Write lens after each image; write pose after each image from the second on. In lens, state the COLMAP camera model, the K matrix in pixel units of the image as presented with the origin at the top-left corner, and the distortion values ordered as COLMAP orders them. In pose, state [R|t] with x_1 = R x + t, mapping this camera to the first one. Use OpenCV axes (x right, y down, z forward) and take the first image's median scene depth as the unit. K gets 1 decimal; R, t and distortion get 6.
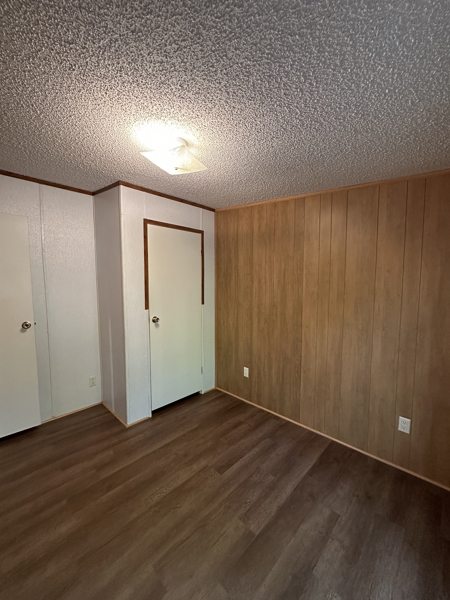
lens RADIAL K [[239.7, 0, 224.4], [0, 239.7, 299.5], [0, 0, 1]] dist [-0.004354, 0.001373]
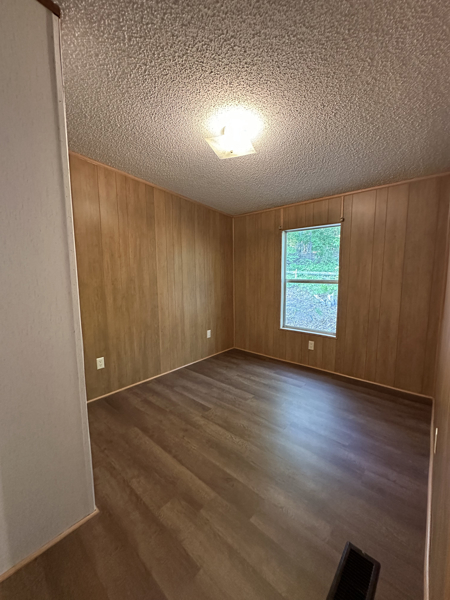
lens RADIAL K [[239.7, 0, 224.4], [0, 239.7, 299.5], [0, 0, 1]] dist [-0.004354, 0.001373]
pose [[-0.038875, -0.109158, 0.993264, -0.937240], [0.082956, 0.990231, 0.112071, 0.029538], [-0.995795, 0.086754, -0.029440, 0.725558]]
